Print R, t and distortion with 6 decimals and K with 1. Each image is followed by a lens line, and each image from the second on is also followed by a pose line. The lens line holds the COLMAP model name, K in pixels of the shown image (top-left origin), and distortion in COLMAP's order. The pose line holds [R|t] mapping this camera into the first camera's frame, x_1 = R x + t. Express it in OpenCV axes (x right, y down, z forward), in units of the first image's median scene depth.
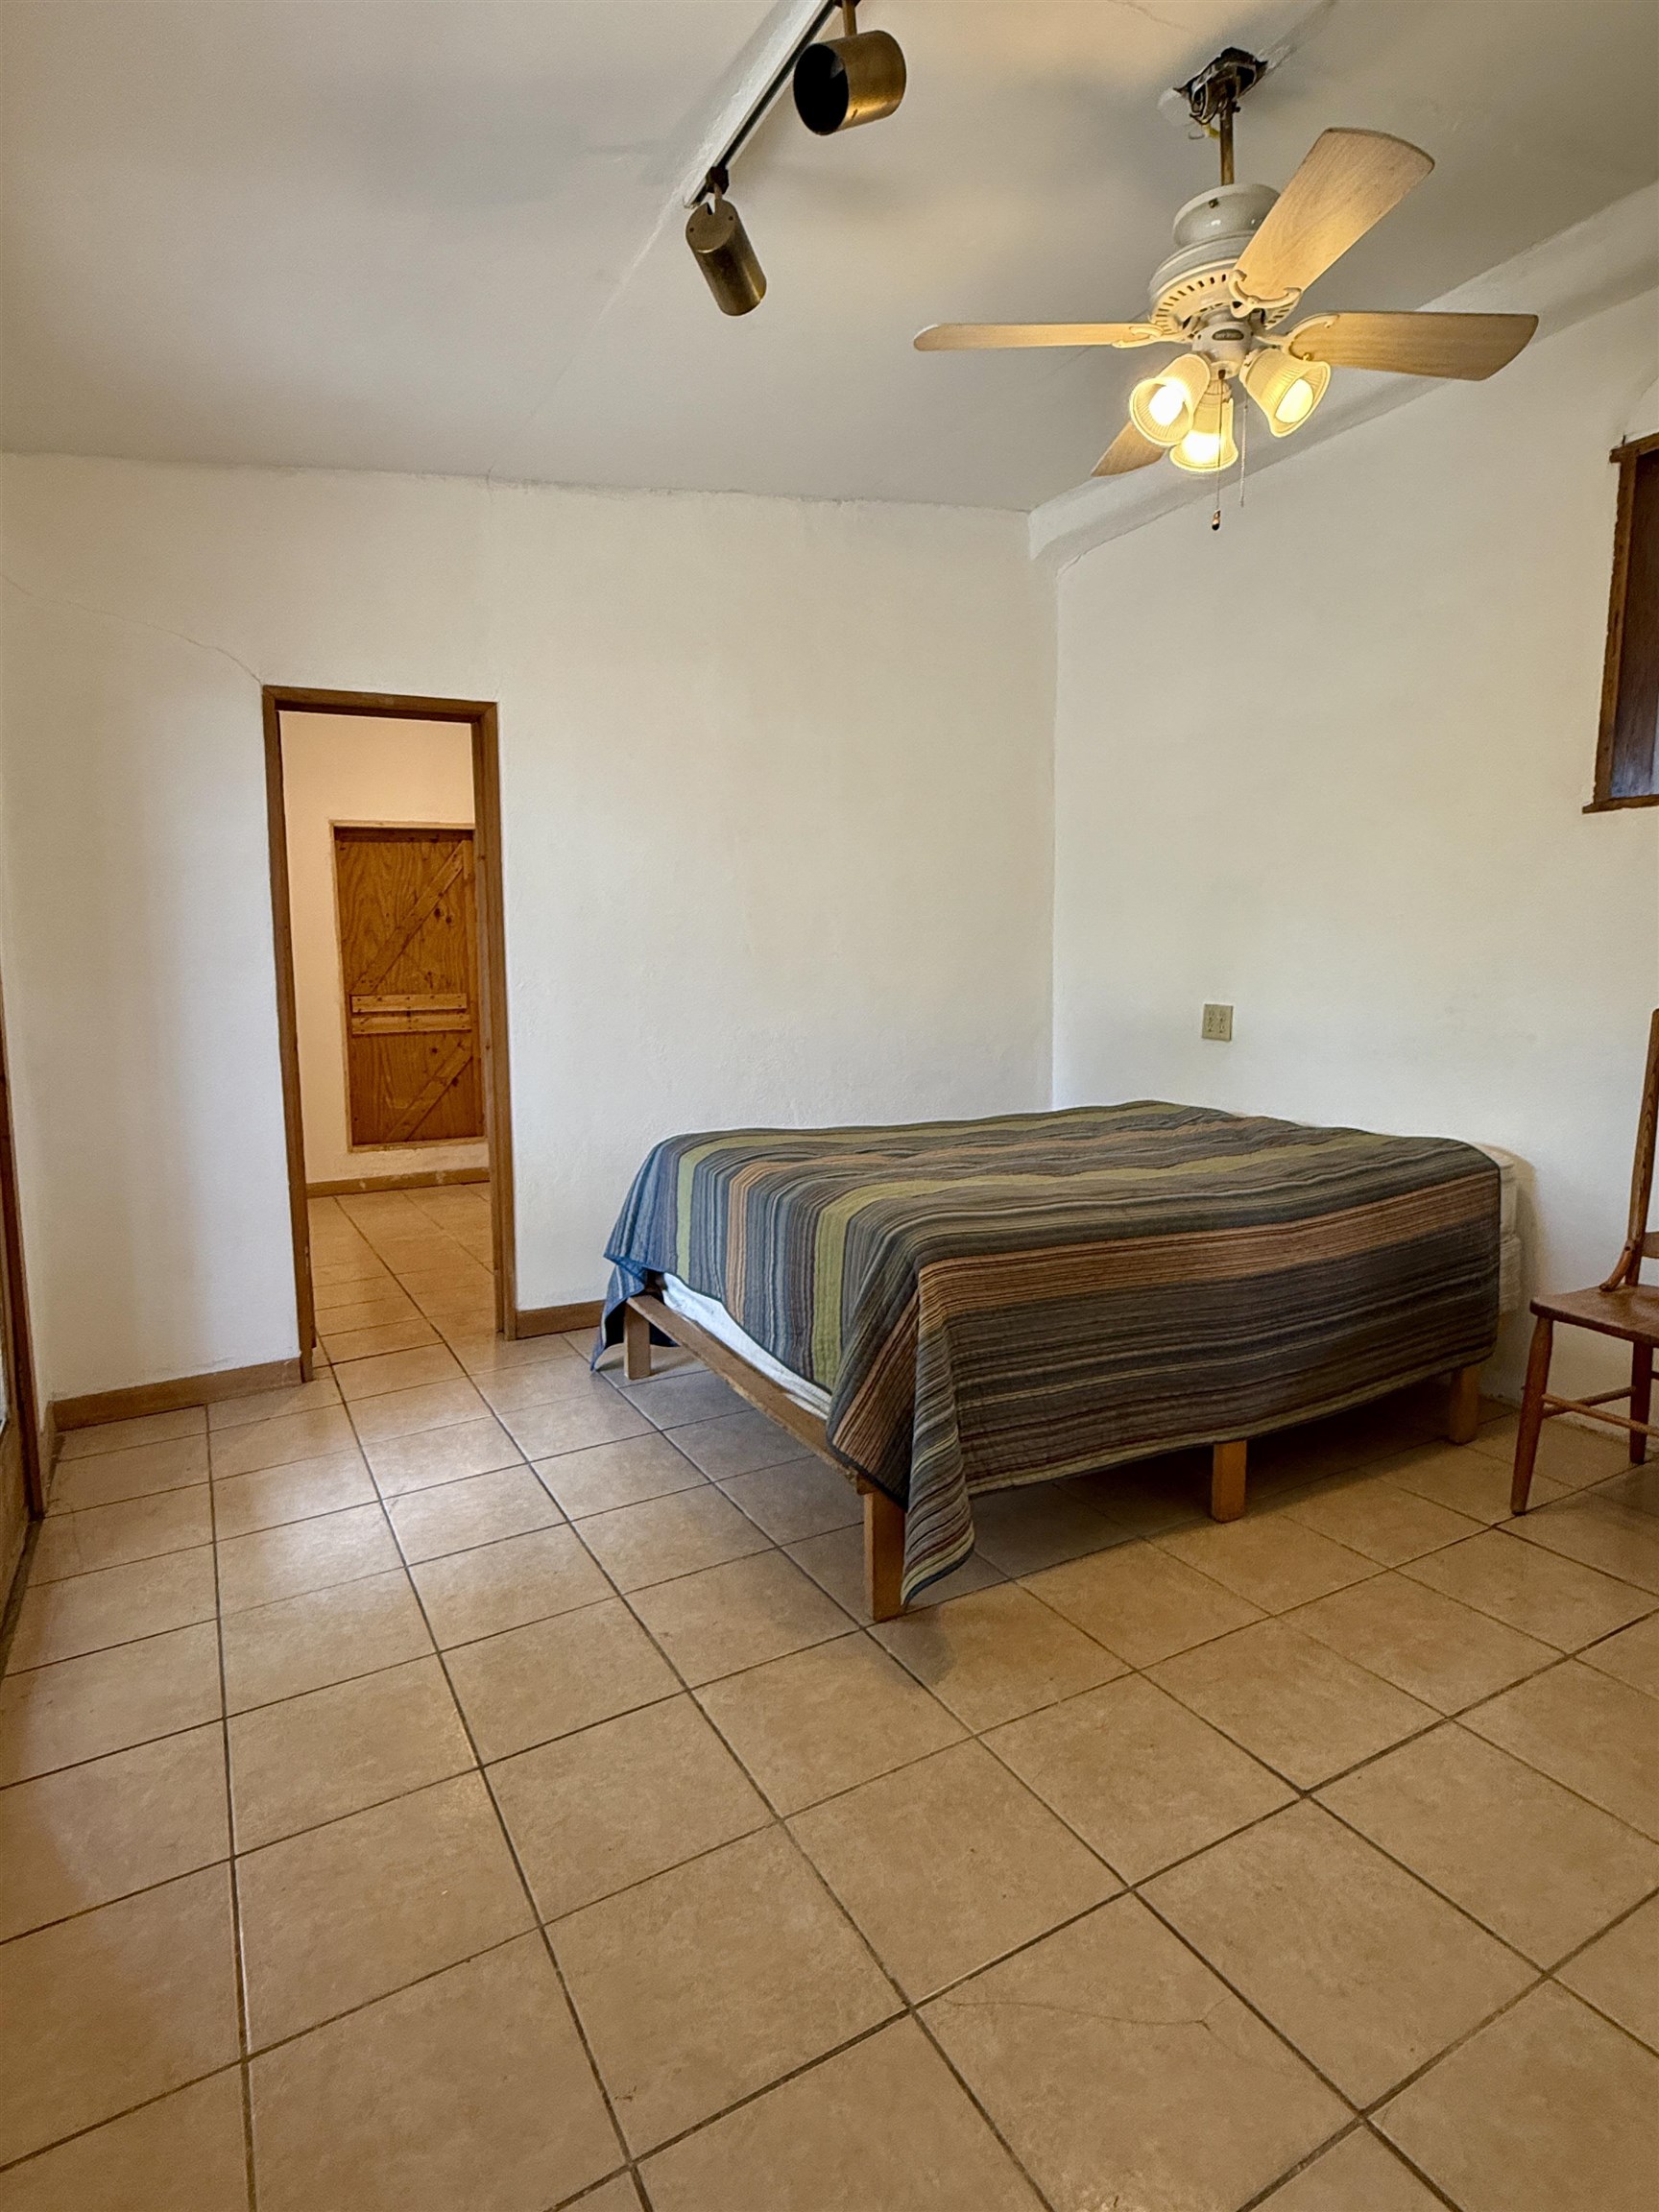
lens RADIAL K [[1181.4, 0, 831.5], [0, 1181.4, 1106.6], [0, 0, 1]] dist [0.004868, -0.000747]
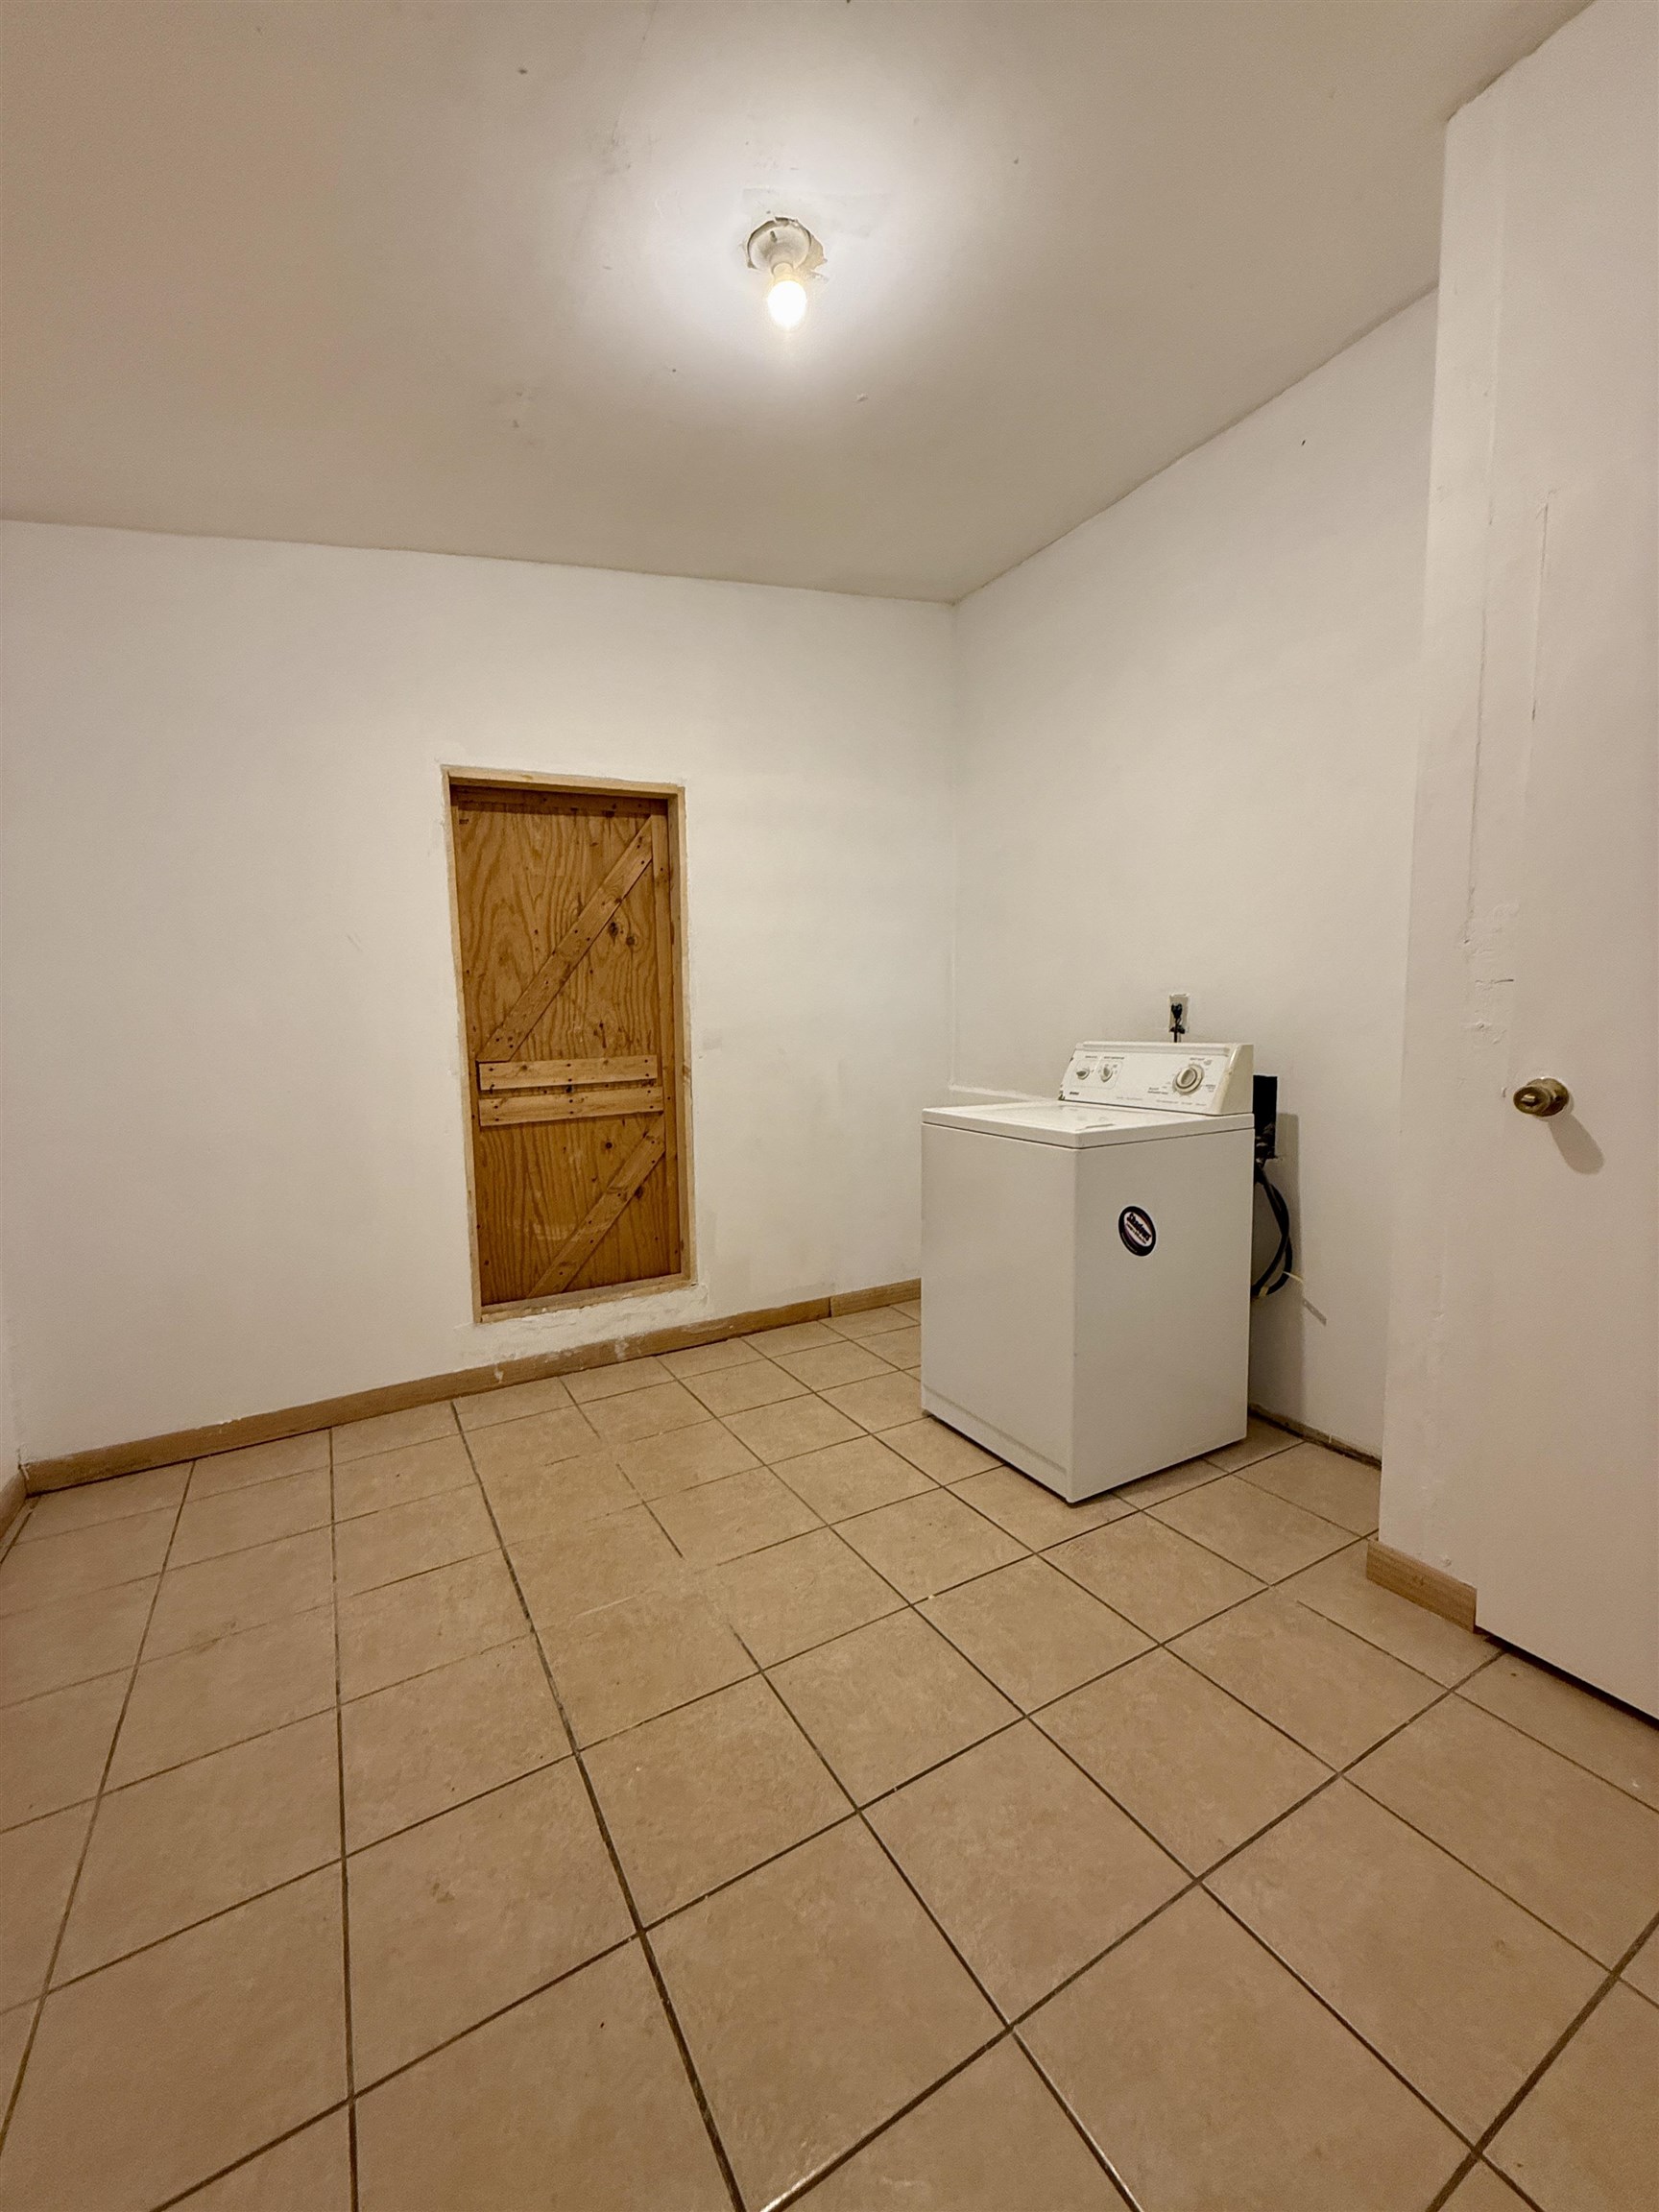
lens RADIAL K [[886.7, 0, 830.2], [0, 886.7, 1102.2], [0, 0, 1]] dist [0.002696, 0.000477]
pose [[0.999667, -0.014138, 0.021595, -0.229590], [0.014668, 0.999590, -0.024570, -0.058250], [-0.021239, 0.024879, 0.999465, 0.526954]]
